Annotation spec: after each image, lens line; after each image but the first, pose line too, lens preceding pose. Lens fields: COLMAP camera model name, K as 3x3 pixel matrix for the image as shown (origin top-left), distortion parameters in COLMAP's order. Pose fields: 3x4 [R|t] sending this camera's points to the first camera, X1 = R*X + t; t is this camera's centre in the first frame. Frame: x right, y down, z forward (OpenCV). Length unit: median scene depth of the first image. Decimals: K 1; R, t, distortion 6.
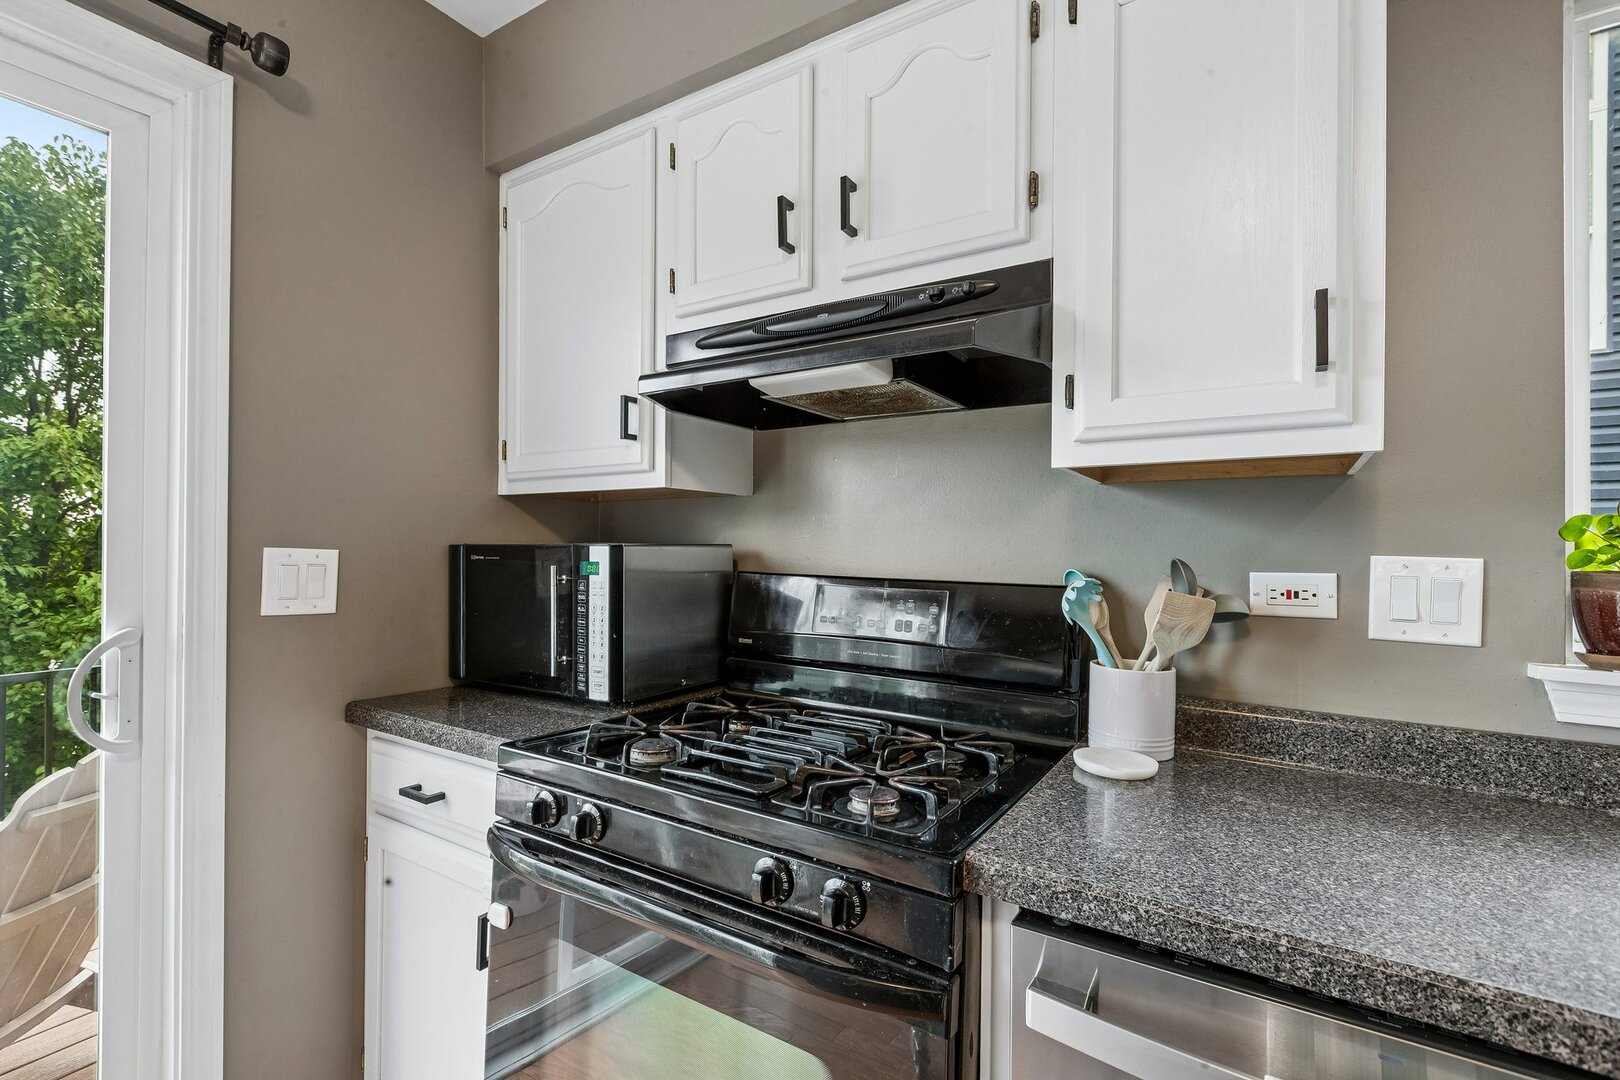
lens RADIAL K [[728.5, 0, 807.4], [0, 728.5, 552.1], [0, 0, 1]] dist [-0.001596, -0.000144]
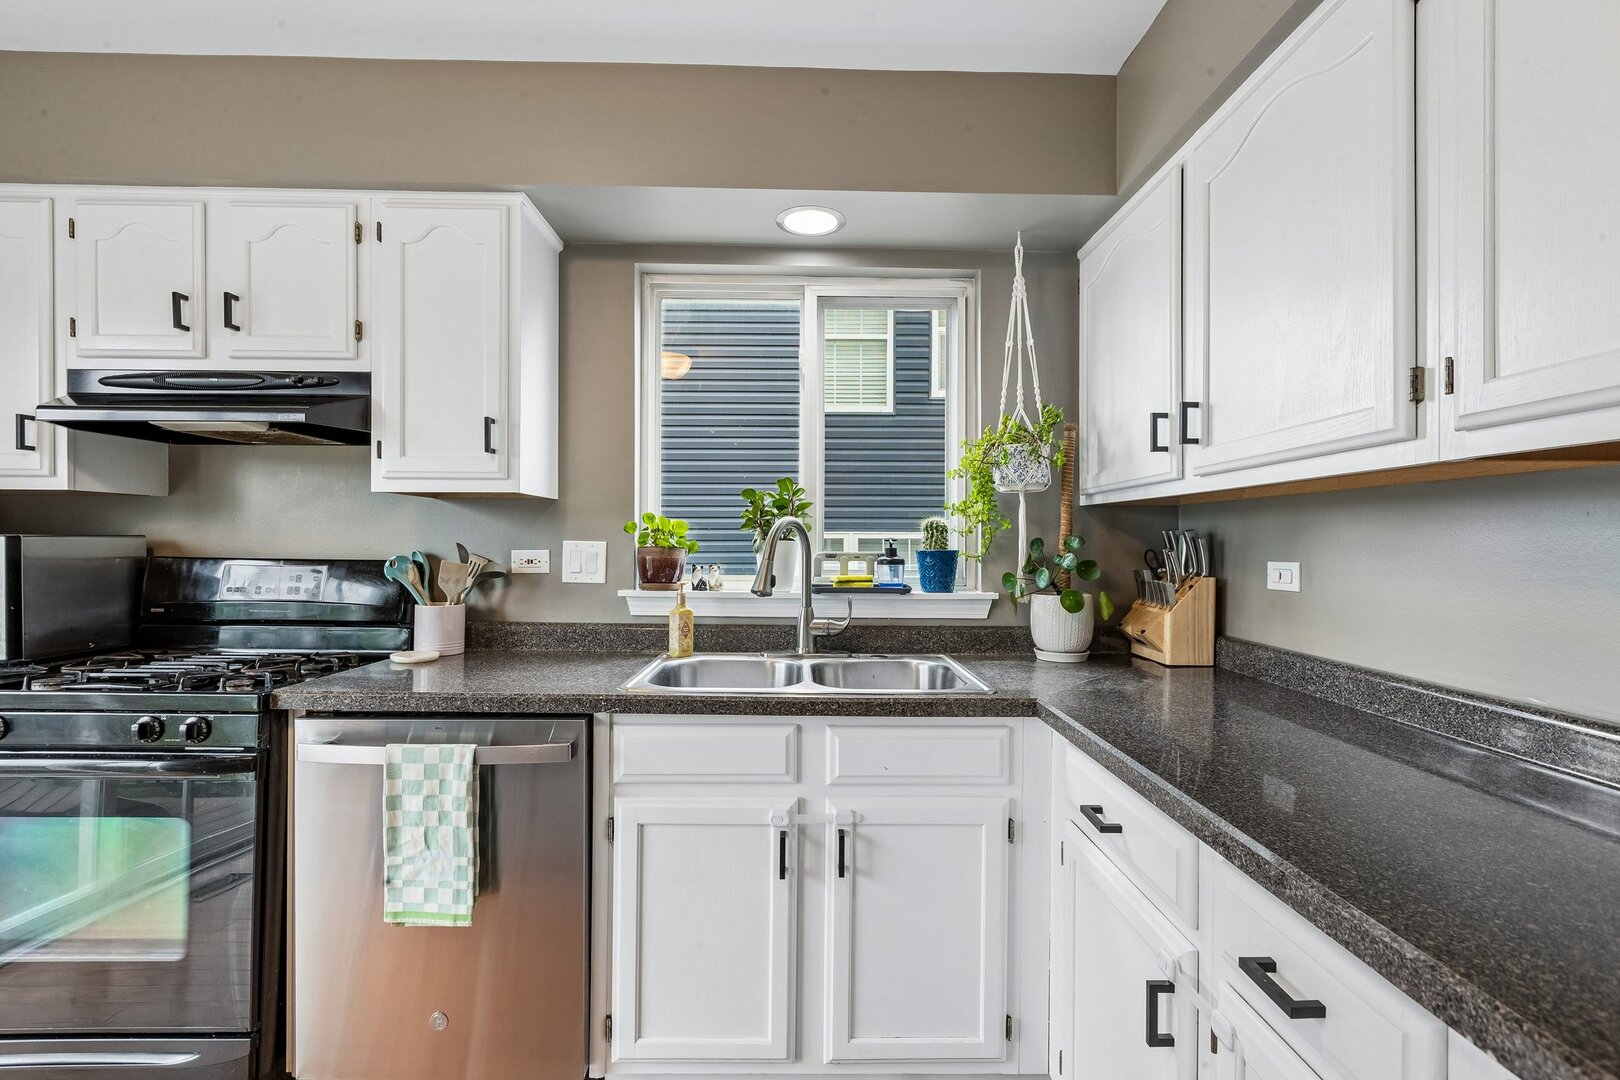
lens RADIAL K [[728.5, 0, 815.4], [0, 728.5, 545.3], [0, 0, 1]] dist [-0.001596, -0.000144]
pose [[0.831926, -0.009777, 0.554801, 0.214922], [0.006590, 0.999948, 0.007741, 0.005945], [-0.554848, -0.002784, 0.831947, -0.900357]]
